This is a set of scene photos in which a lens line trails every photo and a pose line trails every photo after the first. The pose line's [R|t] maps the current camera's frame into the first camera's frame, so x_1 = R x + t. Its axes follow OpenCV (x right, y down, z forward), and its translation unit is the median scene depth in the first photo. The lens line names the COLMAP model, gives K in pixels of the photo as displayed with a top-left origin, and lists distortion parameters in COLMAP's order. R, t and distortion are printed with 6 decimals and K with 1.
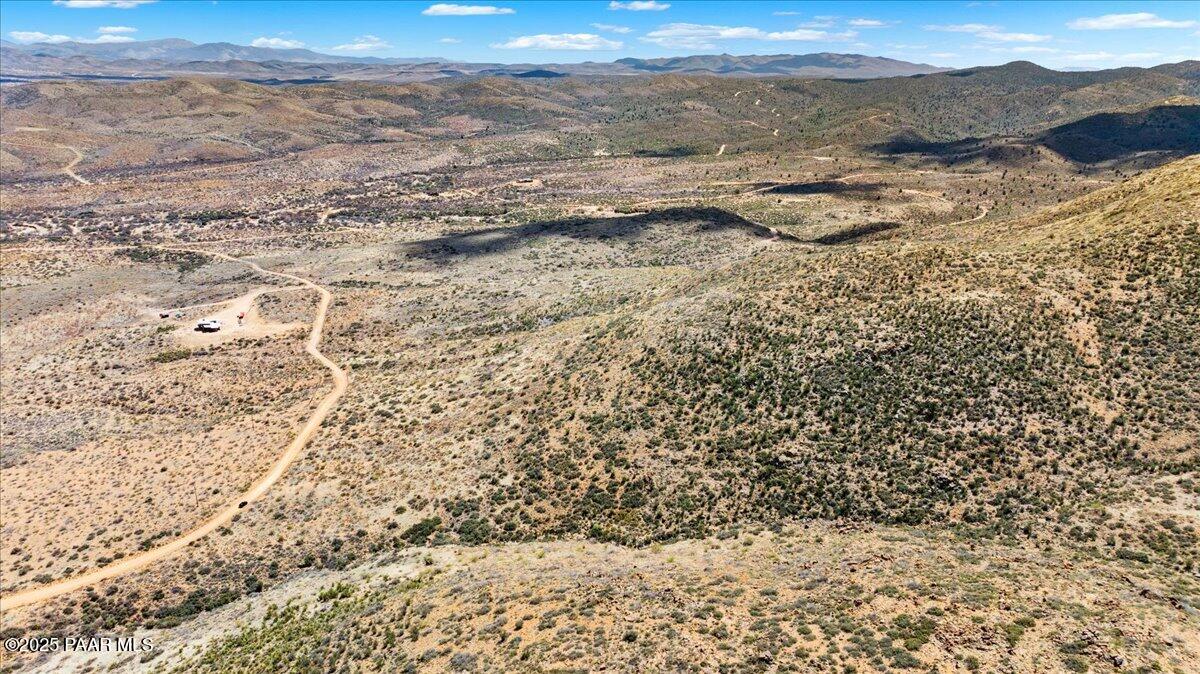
lens RADIAL K [[847.7, 0, 595.7], [0, 847.7, 332.0], [0, 0, 1]] dist [-0.054498, 0.071507]
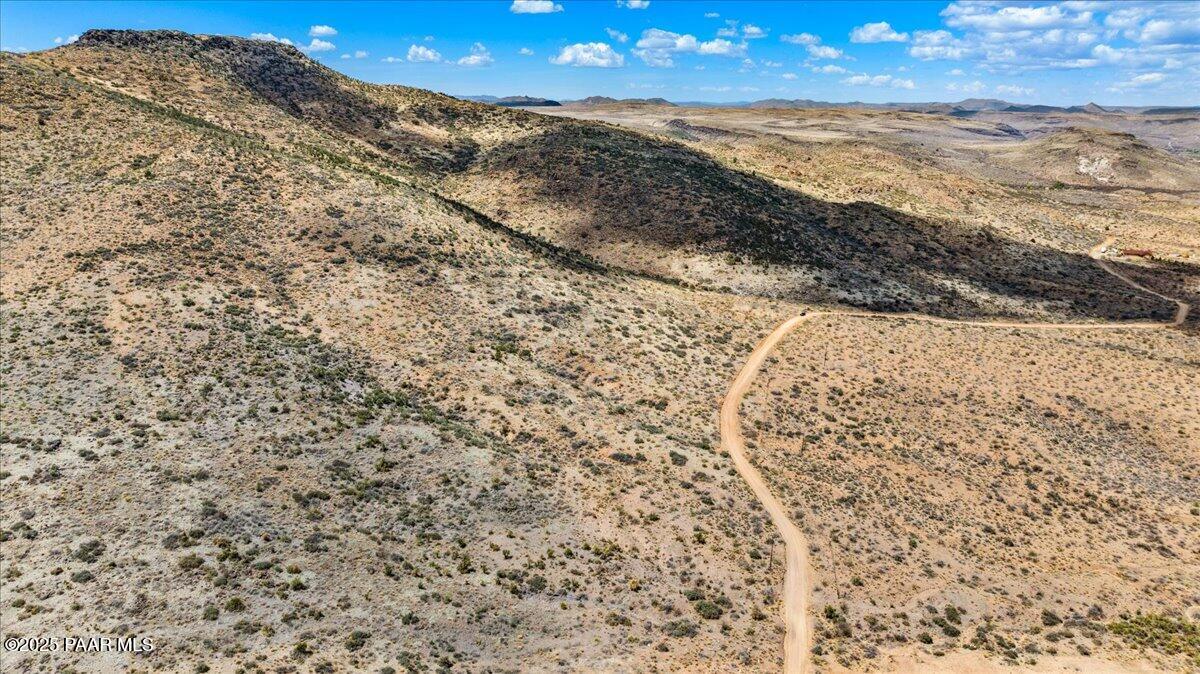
lens RADIAL K [[847.7, 0, 595.7], [0, 847.7, 332.0], [0, 0, 1]] dist [-0.054498, 0.071507]
pose [[-0.905241, -0.165615, 0.391293, -0.526783], [0.073498, 0.845994, 0.528102, -0.411593], [-0.418493, 0.506819, -0.753656, 1.750284]]
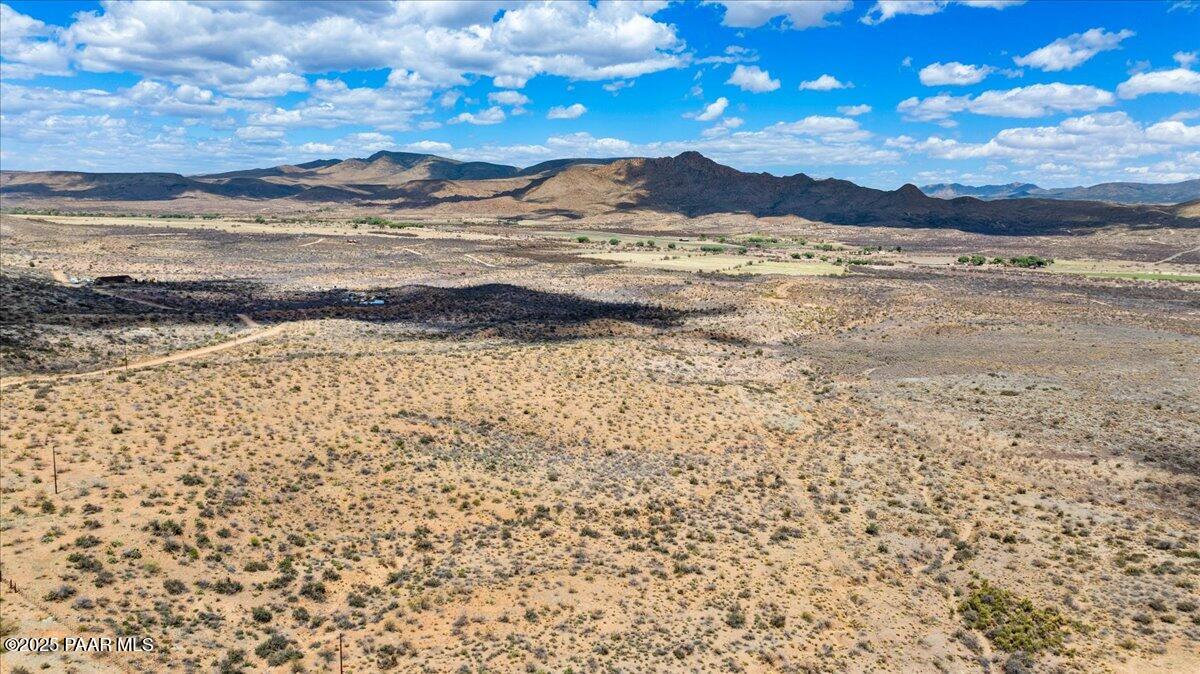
lens RADIAL K [[847.7, 0, 595.7], [0, 847.7, 332.0], [0, 0, 1]] dist [-0.054498, 0.071507]
pose [[-0.675503, 0.064037, -0.734572, -0.288474], [-0.266730, 0.907536, 0.324397, -0.145909], [0.687424, 0.415063, -0.595962, 1.356492]]
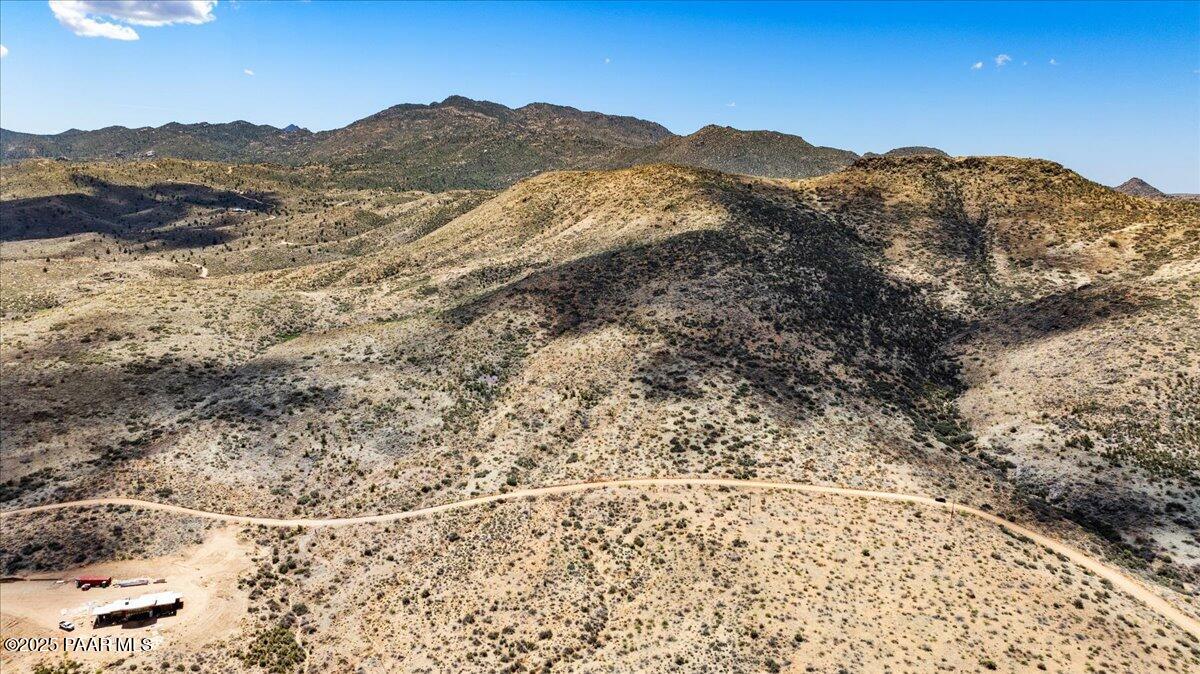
lens RADIAL K [[841.9, 0, 594.3], [0, 841.9, 340.6], [0, 0, 1]] dist [-0.024253, 0.006433]
pose [[0.186910, -0.215783, 0.958385, -1.166074], [0.279165, 0.947025, 0.158781, -0.213199], [-0.941877, 0.237869, 0.237247, 0.893798]]
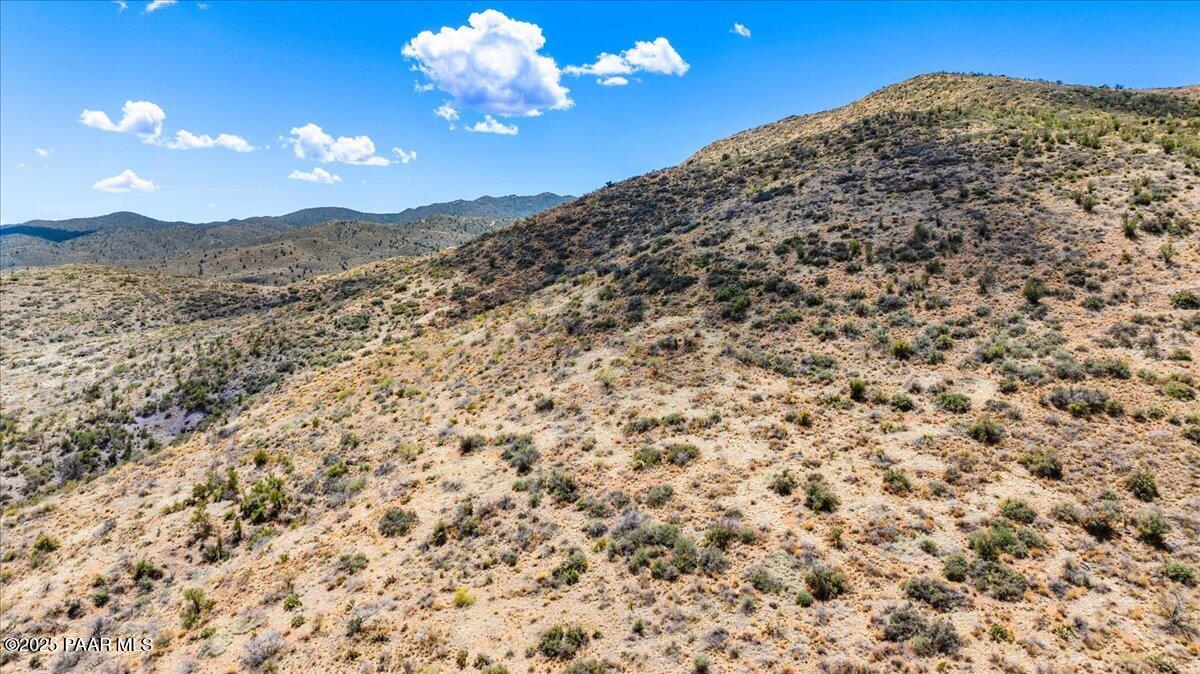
lens RADIAL K [[847.7, 0, 595.7], [0, 847.7, 332.0], [0, 0, 1]] dist [-0.054498, 0.071507]
pose [[0.535291, -0.113228, 0.837044, -0.290790], [0.277507, 0.959540, -0.047668, 0.015414], [-0.797780, 0.257802, 0.545055, 0.947306]]
